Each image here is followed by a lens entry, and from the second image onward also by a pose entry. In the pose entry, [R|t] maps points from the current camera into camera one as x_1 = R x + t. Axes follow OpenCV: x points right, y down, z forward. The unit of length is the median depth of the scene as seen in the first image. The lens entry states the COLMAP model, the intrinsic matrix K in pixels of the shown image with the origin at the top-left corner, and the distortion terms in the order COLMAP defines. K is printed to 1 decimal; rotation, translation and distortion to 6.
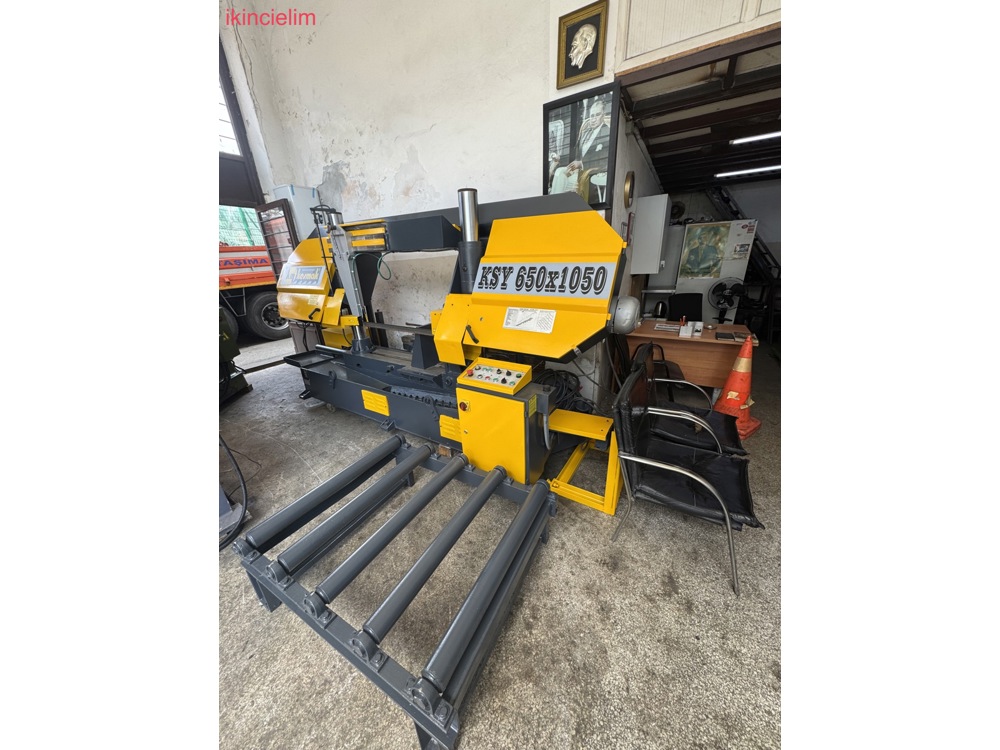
lens RADIAL K [[299.7, 0, 500.0], [0, 299.7, 375.0], [0, 0, 1]] dist [-0.001891, -0.000056]
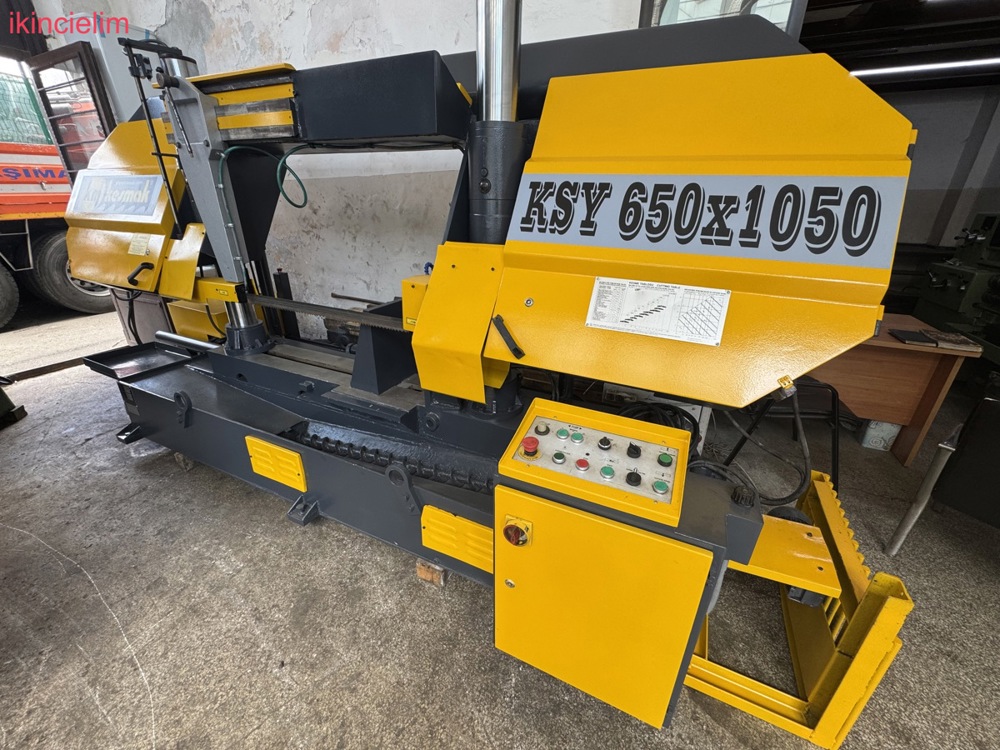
lens RADIAL K [[400.1, 0, 498.3], [0, 400.1, 374.7], [0, 0, 1]] dist [-0.002570, -0.000052]
pose [[0.993688, 0.004517, 0.112088, -0.170721], [-0.008644, 0.999301, 0.036362, -0.101412], [-0.111846, -0.037102, 0.993033, 0.419398]]
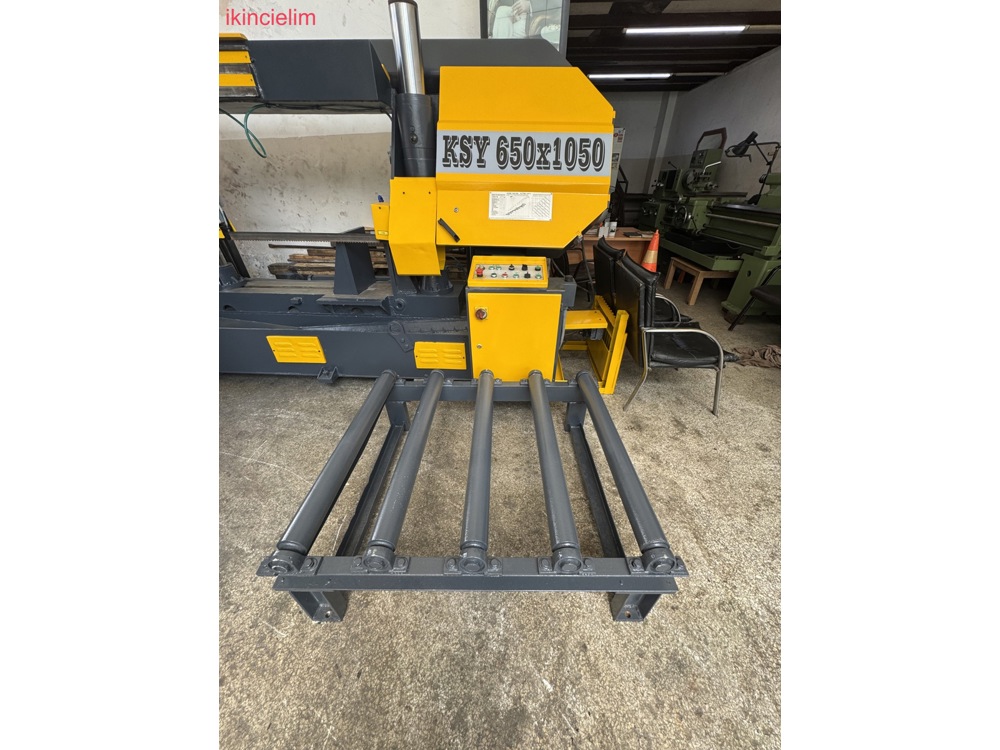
lens RADIAL K [[299.7, 0, 500.0], [0, 299.7, 375.0], [0, 0, 1]] dist [-0.001891, -0.000056]
pose [[0.880960, -0.228961, 0.414110, -0.388247], [0.141120, 0.962444, 0.231921, 0.068312], [-0.451658, -0.145874, 0.880185, 0.179649]]
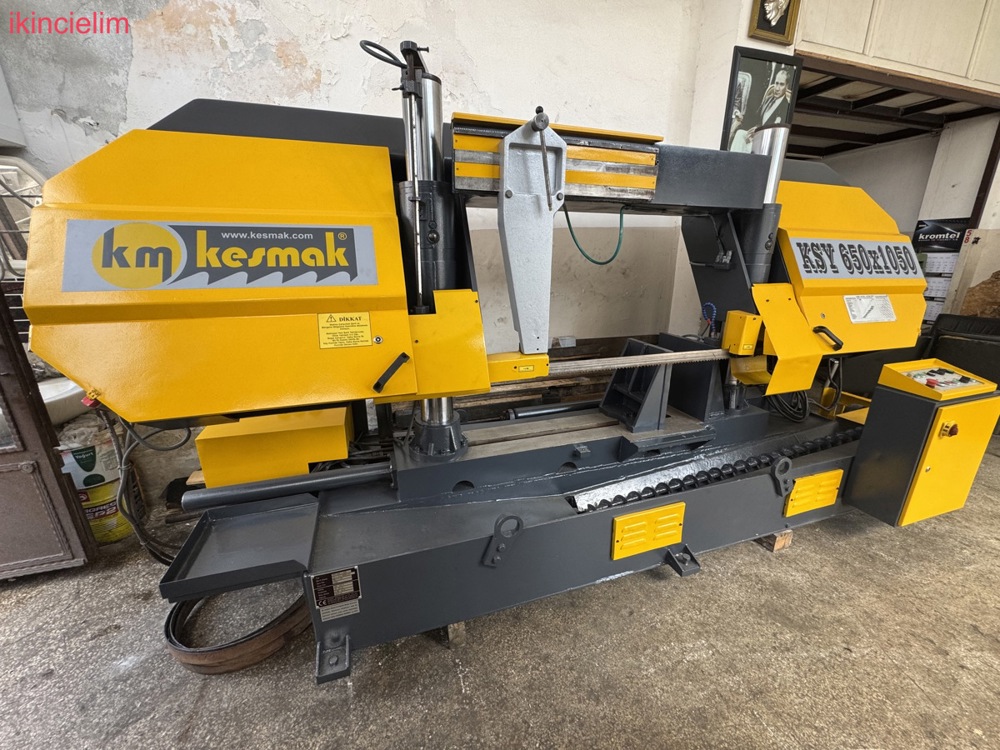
lens RADIAL K [[400.1, 0, 498.3], [0, 400.1, 374.7], [0, 0, 1]] dist [-0.002570, -0.000052]
pose [[0.652700, -0.187686, 0.734000, -1.245909], [0.255898, 0.966506, 0.019584, -0.263579], [-0.713091, 0.175046, 0.678867, 0.927427]]
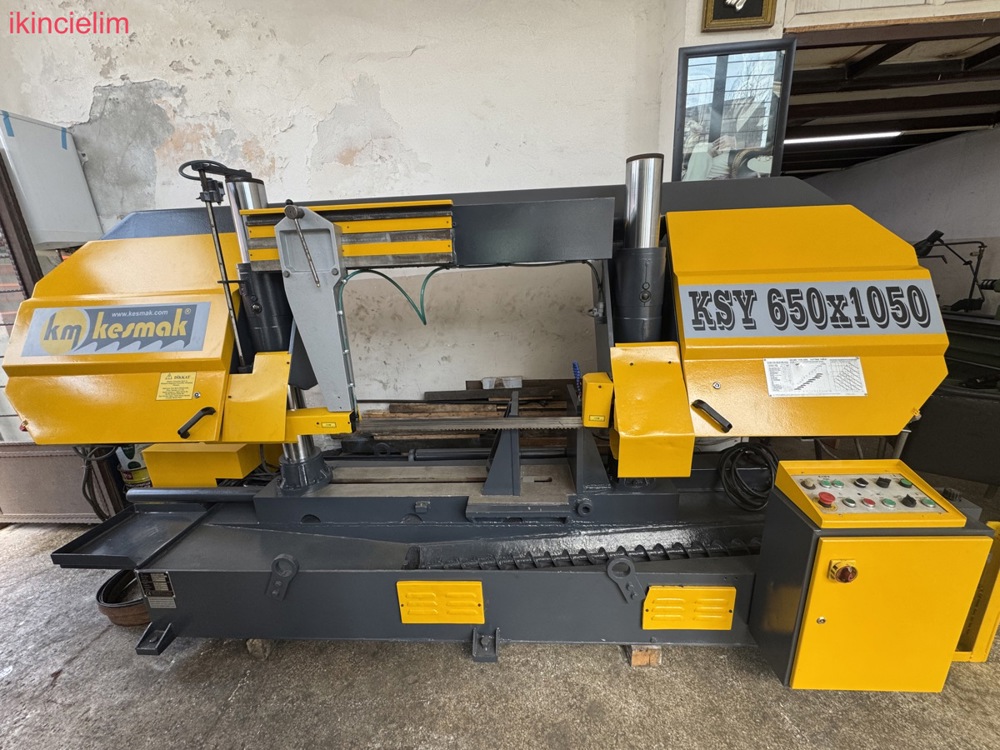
lens RADIAL K [[400.1, 0, 498.3], [0, 400.1, 374.7], [0, 0, 1]] dist [-0.002570, -0.000052]
pose [[0.883818, -0.133630, 0.448339, -0.725366], [0.185439, 0.979904, -0.073492, -0.224378], [-0.429509, 0.148093, 0.890837, 0.522592]]
